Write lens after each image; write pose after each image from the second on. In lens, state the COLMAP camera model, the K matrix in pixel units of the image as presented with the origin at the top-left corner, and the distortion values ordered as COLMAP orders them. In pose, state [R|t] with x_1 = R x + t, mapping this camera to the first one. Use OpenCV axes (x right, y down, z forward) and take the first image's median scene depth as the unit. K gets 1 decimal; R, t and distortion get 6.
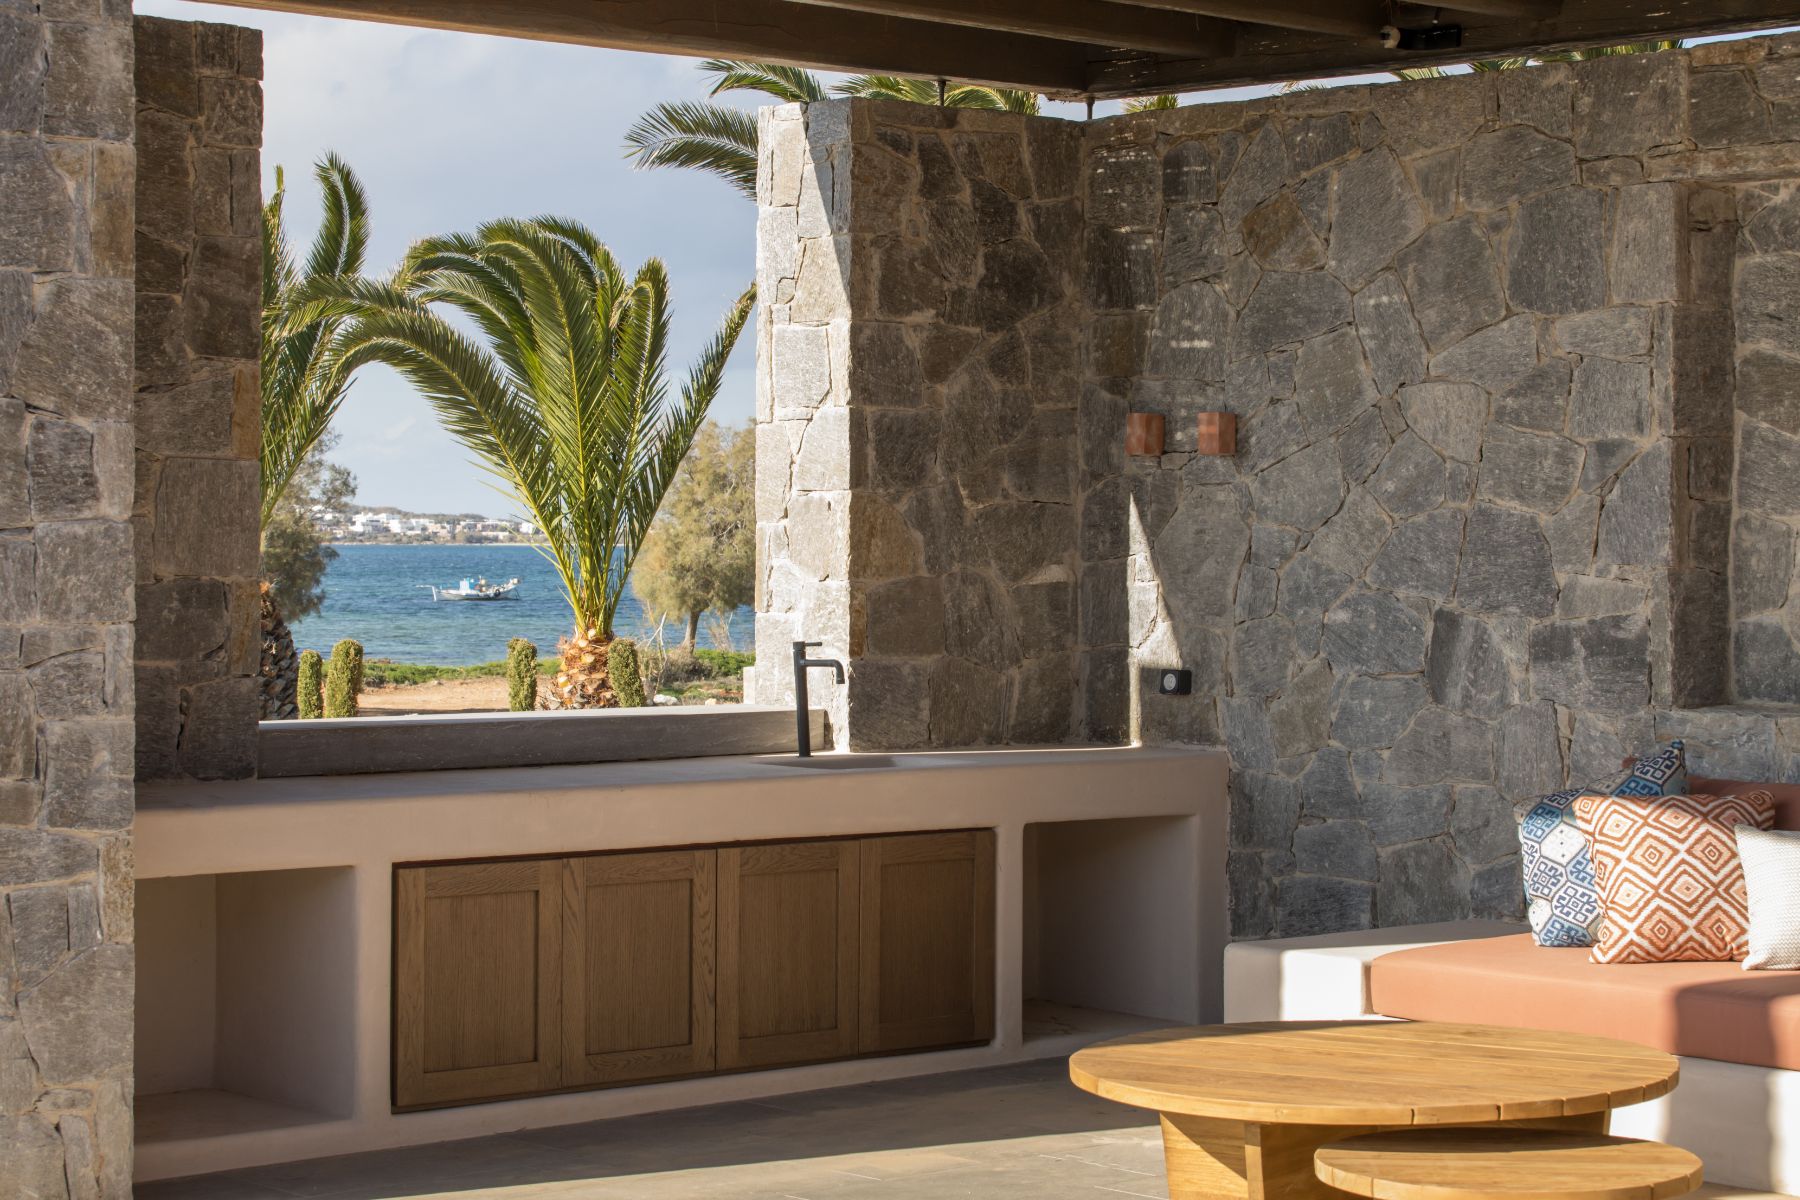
lens RADIAL K [[3702.5, 0, 900.0], [0, 3702.5, 600.0], [0, 0, 1]] dist [0.013117, -0.017649]
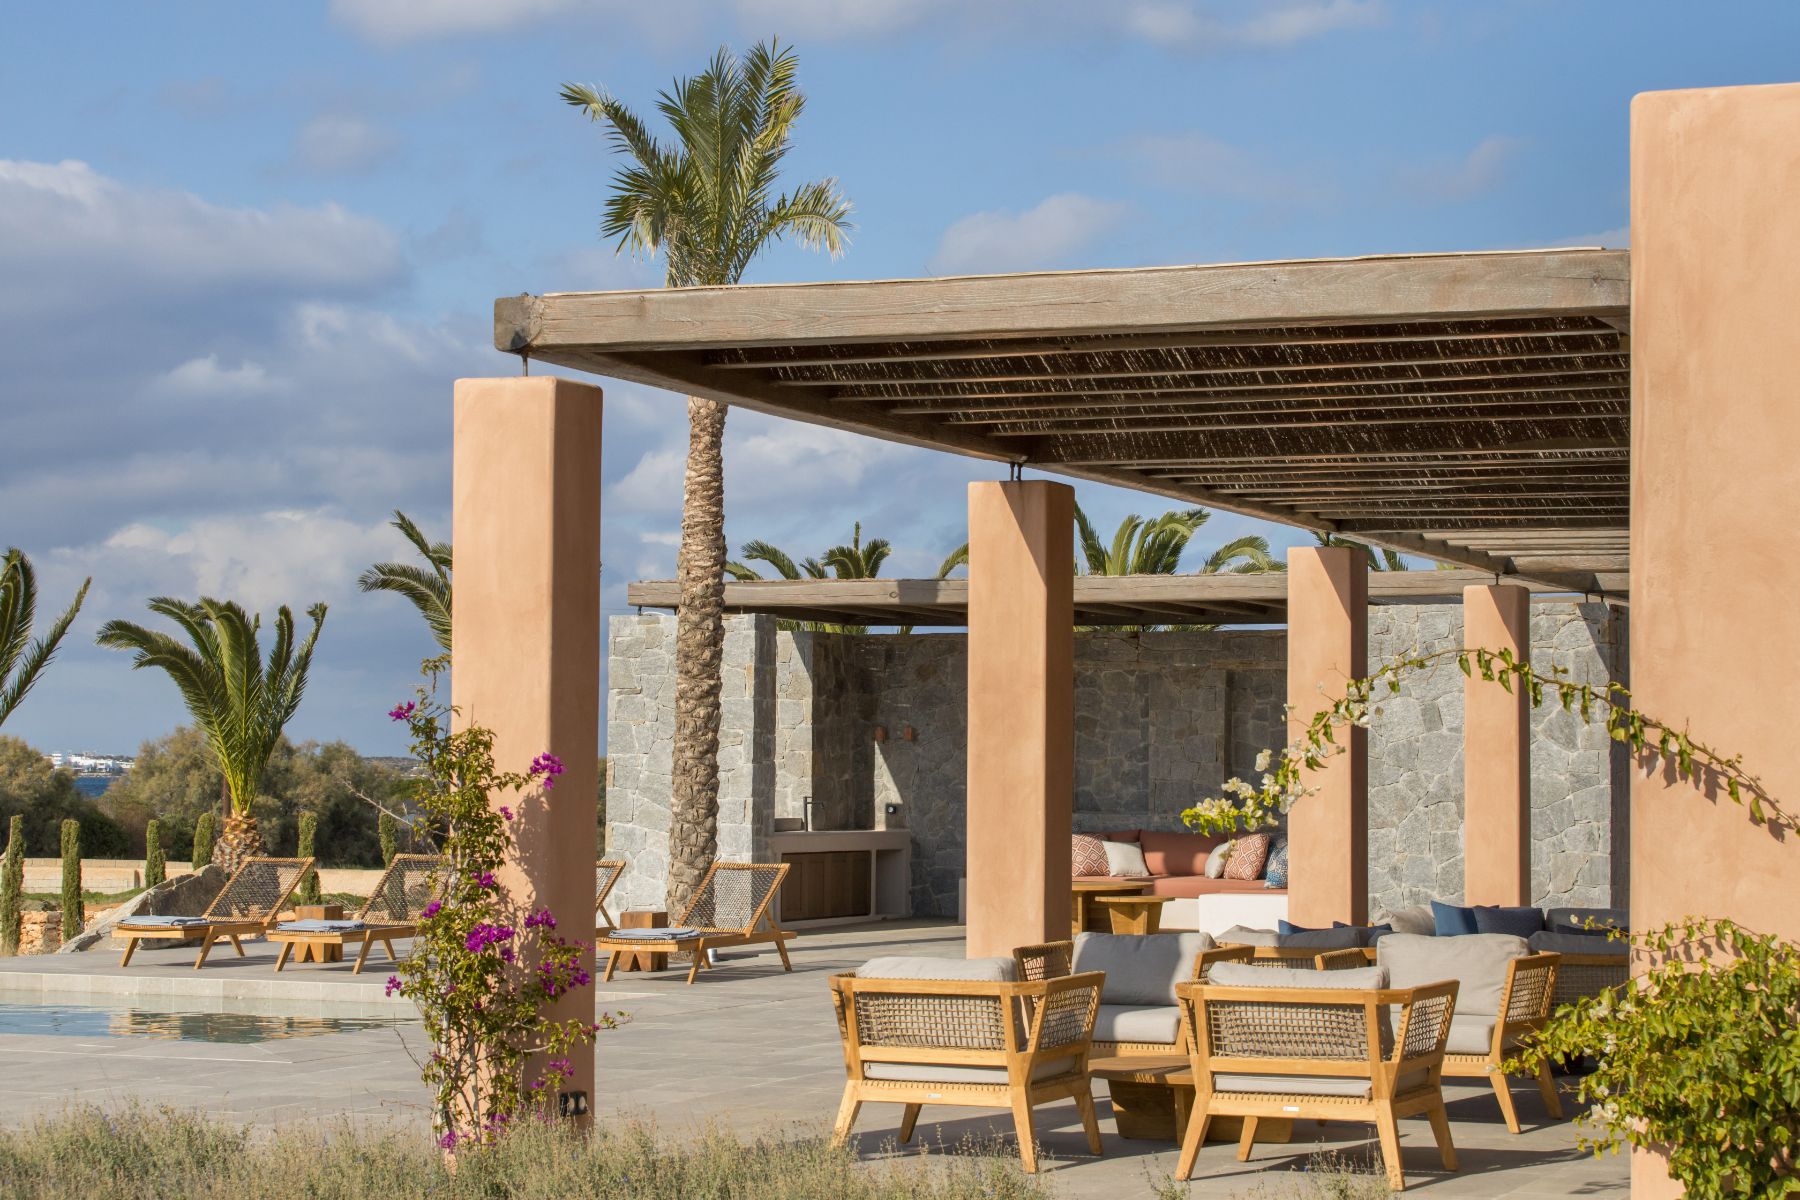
lens RADIAL K [[3702.5, 0, 900.0], [0, 3702.5, 600.0], [0, 0, 1]] dist [0.013117, -0.017649]
pose [[0.903794, 0.022755, 0.427362, -1.332707], [0.003342, 0.998180, -0.060217, 0.034530], [-0.427955, 0.055853, 0.902073, -1.979245]]
